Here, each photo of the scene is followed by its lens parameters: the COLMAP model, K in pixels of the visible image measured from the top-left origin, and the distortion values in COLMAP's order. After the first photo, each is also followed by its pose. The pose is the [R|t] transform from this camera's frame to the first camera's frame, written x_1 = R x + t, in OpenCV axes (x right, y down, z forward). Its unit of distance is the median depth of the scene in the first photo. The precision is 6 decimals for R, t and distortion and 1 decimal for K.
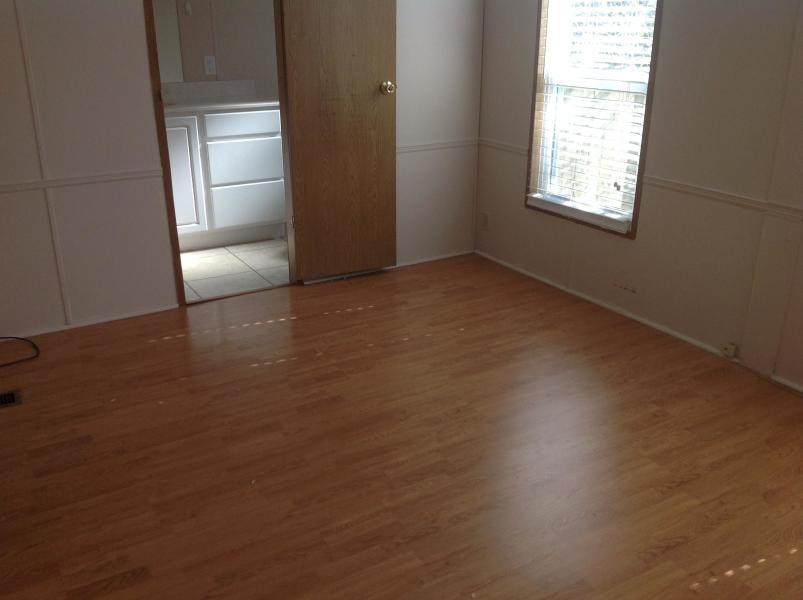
lens RADIAL K [[761.3, 0, 401.5], [0, 761.3, 300.0], [0, 0, 1]] dist [0.148945, -0.287348]
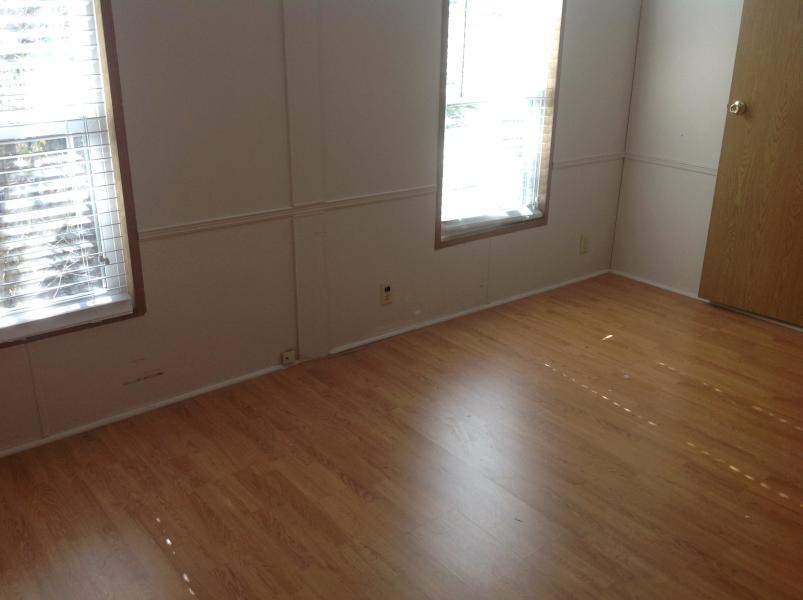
lens RADIAL K [[761.3, 0, 401.5], [0, 761.3, 300.0], [0, 0, 1]] dist [0.148945, -0.287348]
pose [[-0.151398, -0.343785, 0.926763, -0.484094], [0.340800, 0.861930, 0.375409, -0.314964], [-0.927865, 0.372677, -0.013333, 0.820096]]
